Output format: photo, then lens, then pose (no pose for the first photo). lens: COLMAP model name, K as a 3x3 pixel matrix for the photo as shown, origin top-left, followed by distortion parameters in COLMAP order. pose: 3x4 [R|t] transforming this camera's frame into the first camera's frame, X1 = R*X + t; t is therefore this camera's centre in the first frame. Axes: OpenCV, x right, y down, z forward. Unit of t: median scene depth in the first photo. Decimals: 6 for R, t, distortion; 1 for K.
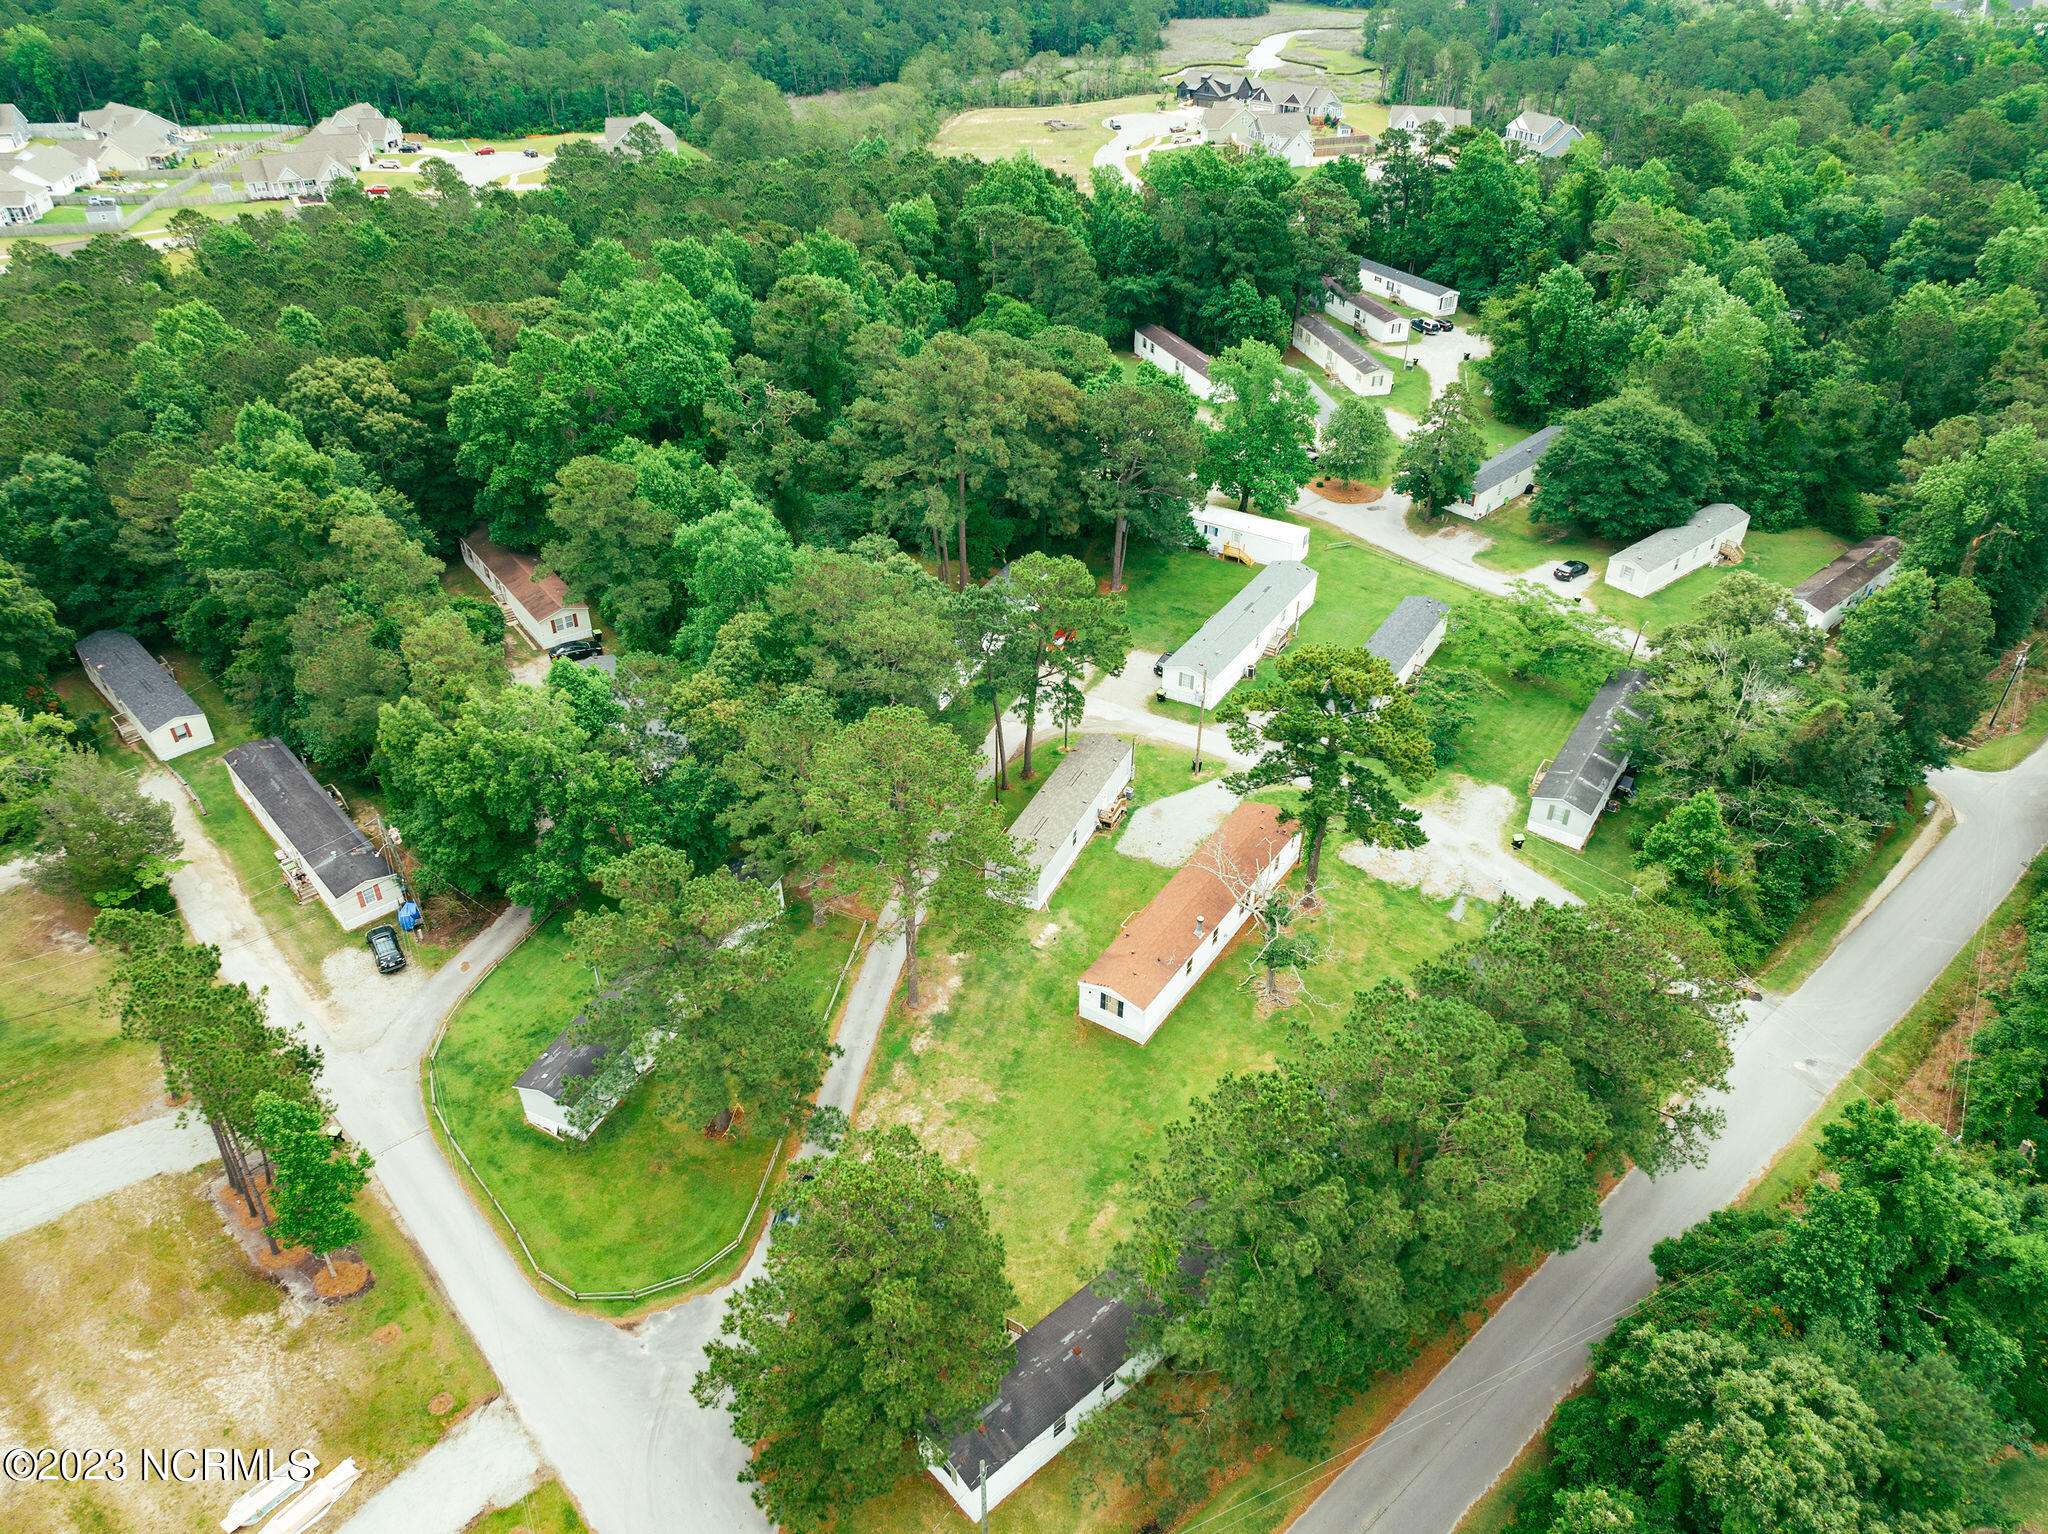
lens RADIAL K [[1430.7, 0, 1021.0], [0, 1430.7, 784.9], [0, 0, 1]] dist [-0.005011, 0.012958]
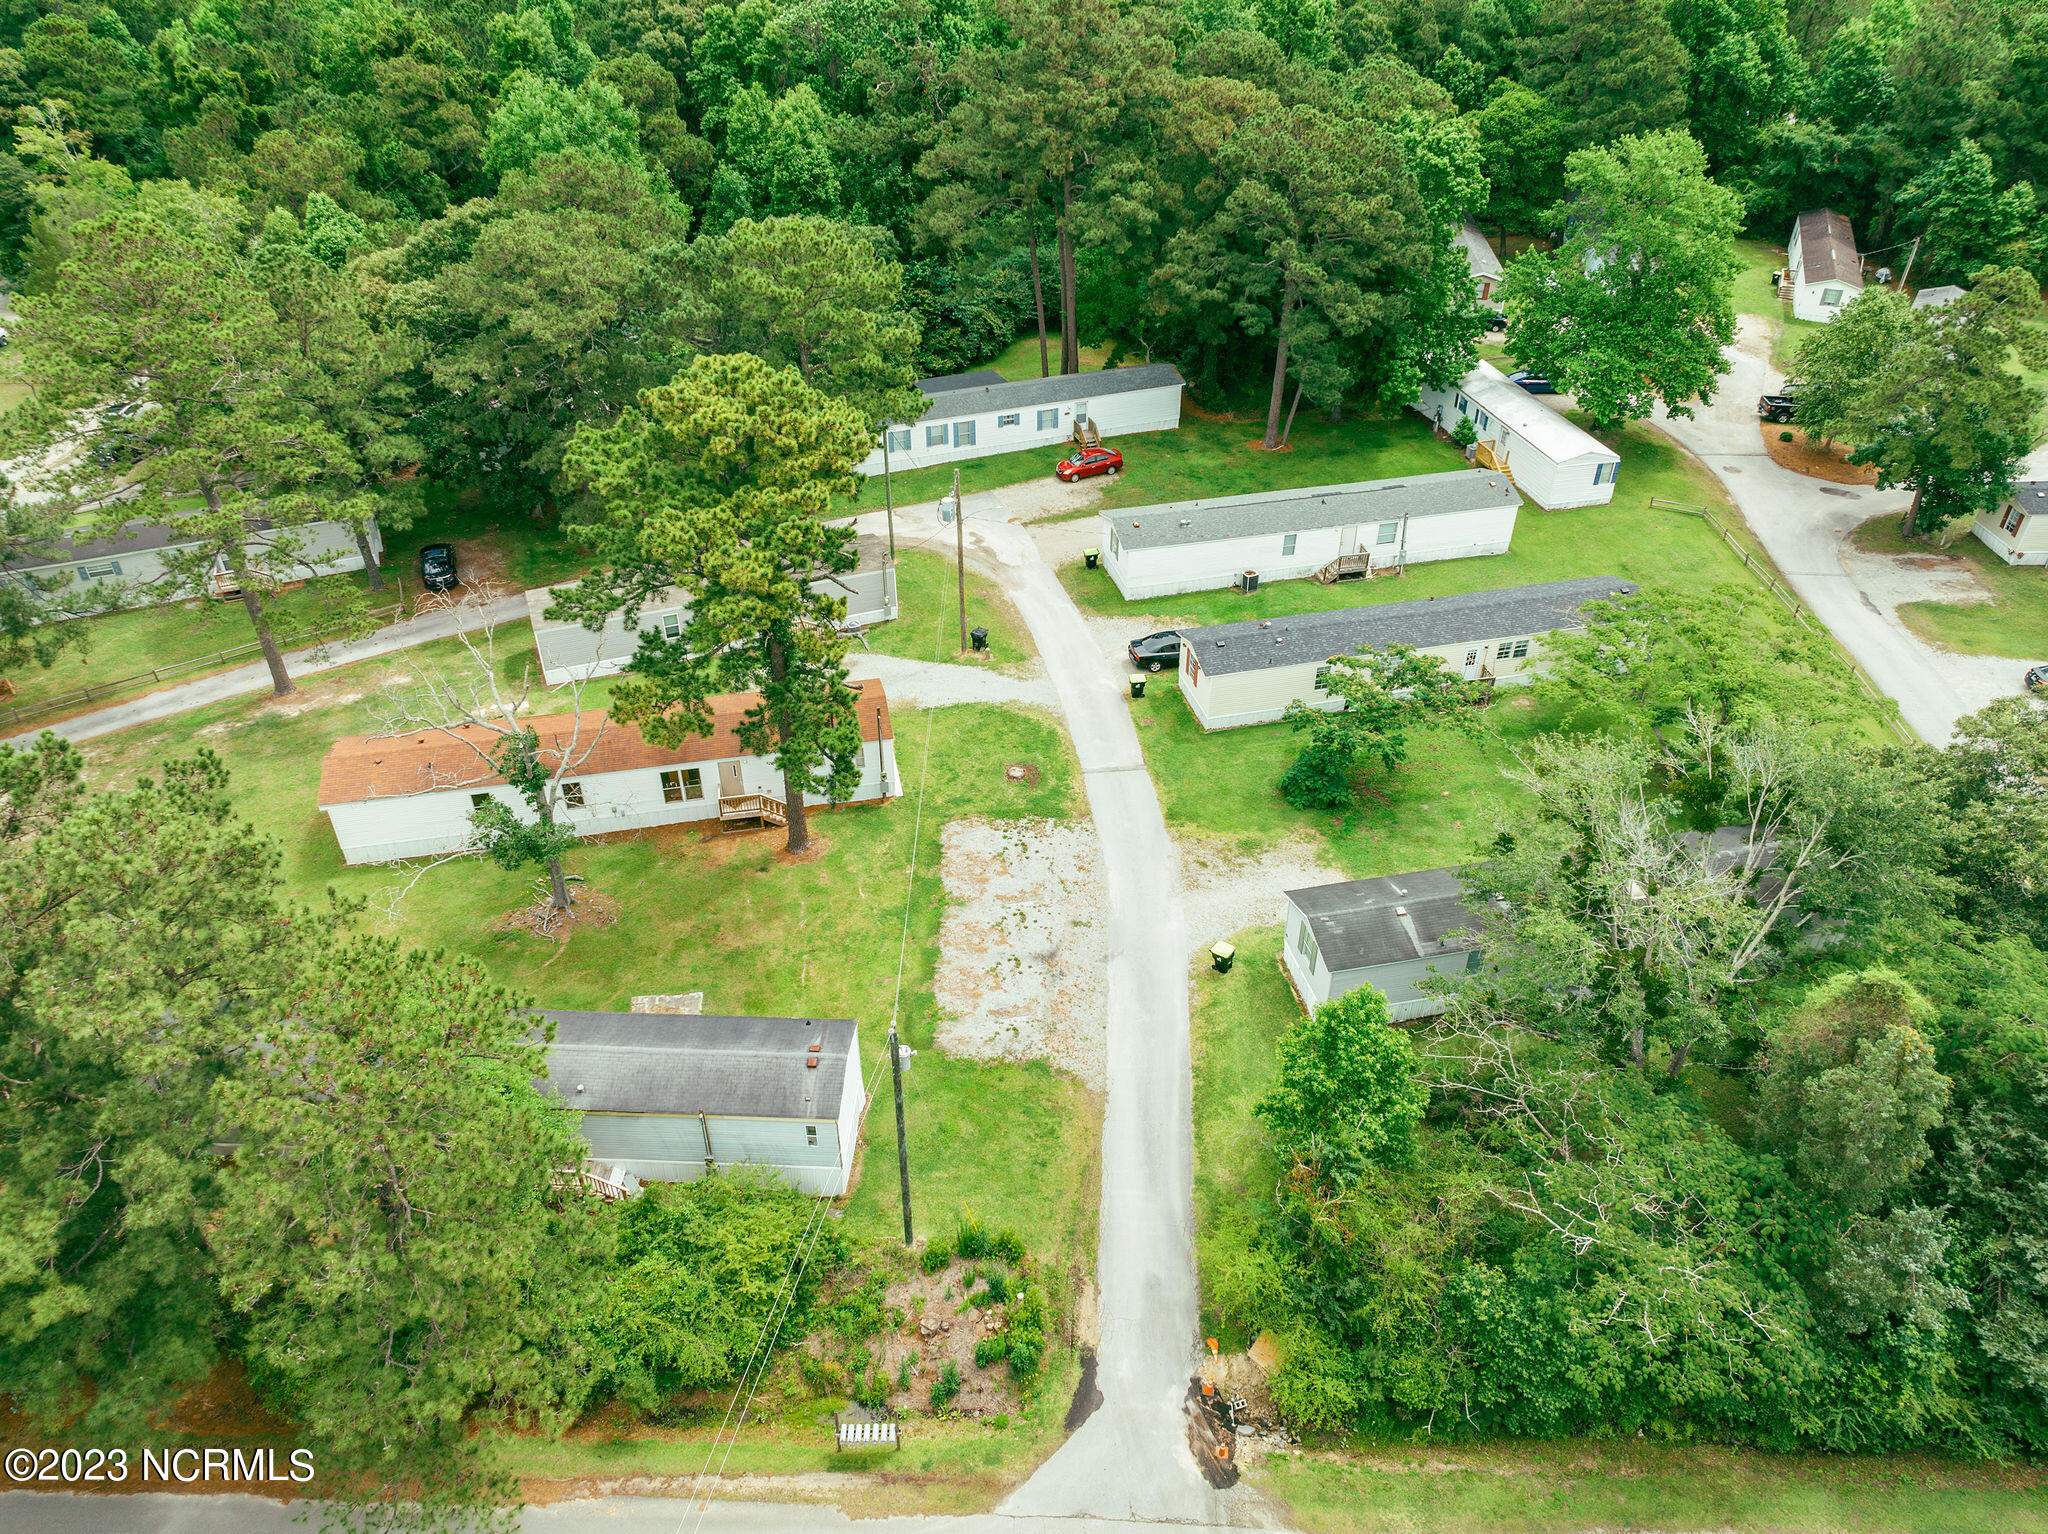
lens RADIAL K [[1430.7, 0, 1022.4], [0, 1430.7, 768.8], [0, 0, 1]] dist [-0.005011, 0.012958]
pose [[0.717775, 0.403937, -0.567127, 0.503788], [-0.399394, 0.906050, 0.139849, -0.057308], [0.570336, 0.126127, 0.811670, 0.485892]]
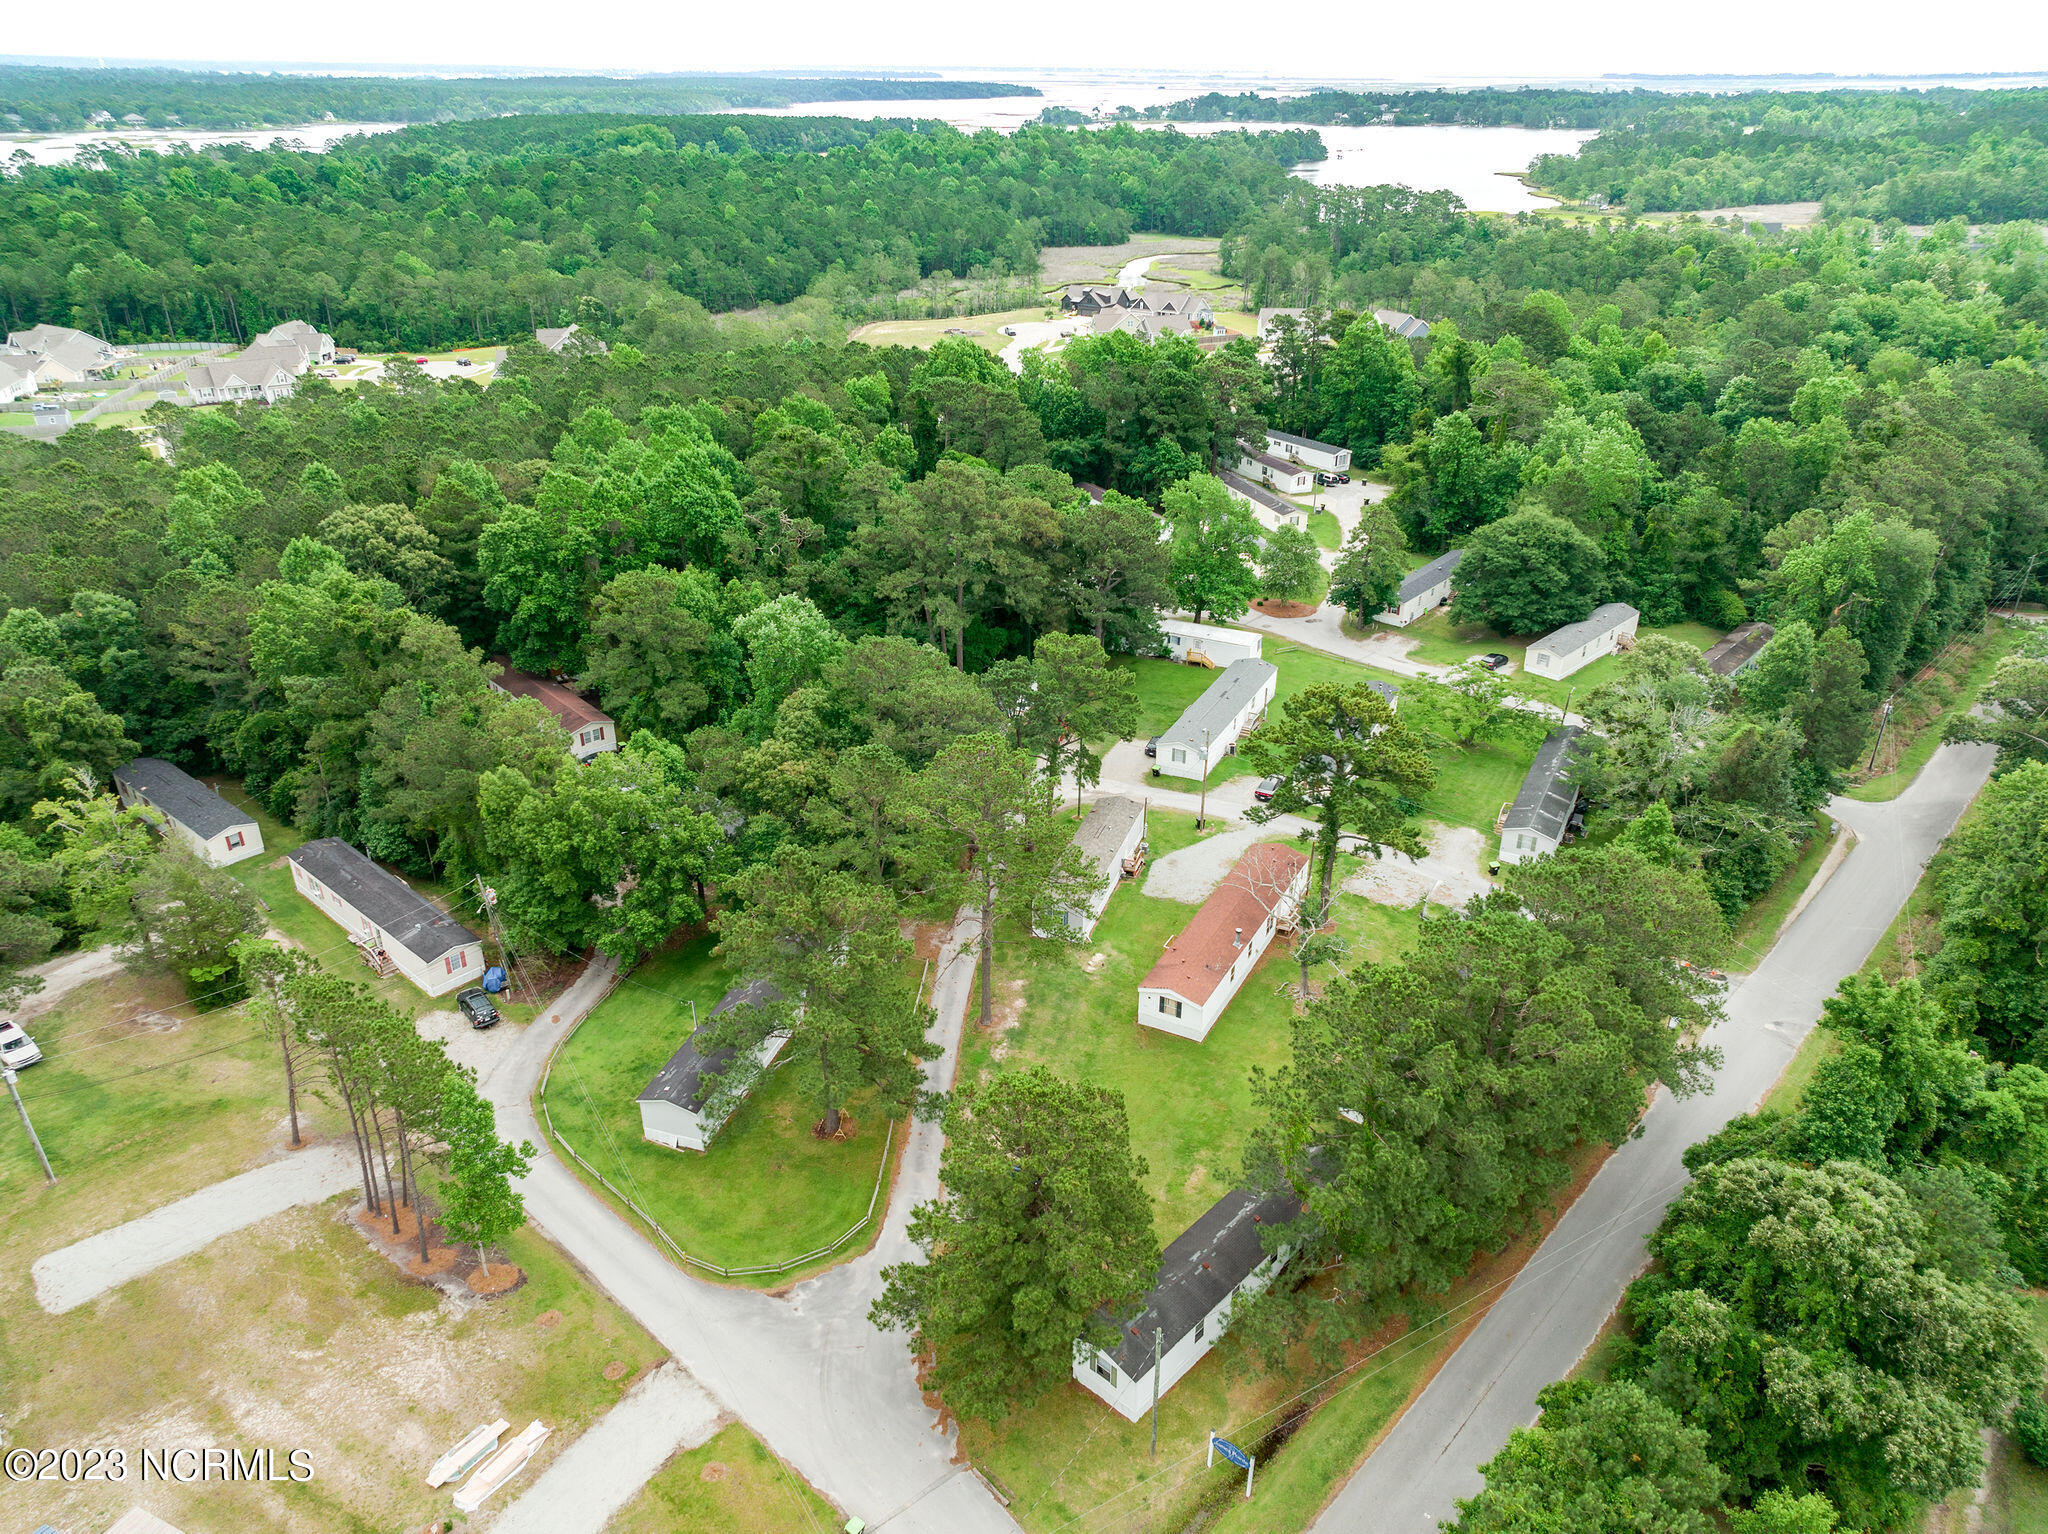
lens RADIAL K [[1430.7, 0, 1018.1], [0, 1430.7, 785.6], [0, 0, 1]] dist [-0.005011, 0.012958]
pose [[0.995334, -0.042095, 0.086818, -0.108560], [0.053987, 0.988744, -0.139539, 0.100524], [-0.079967, 0.143575, 0.986403, -0.080372]]
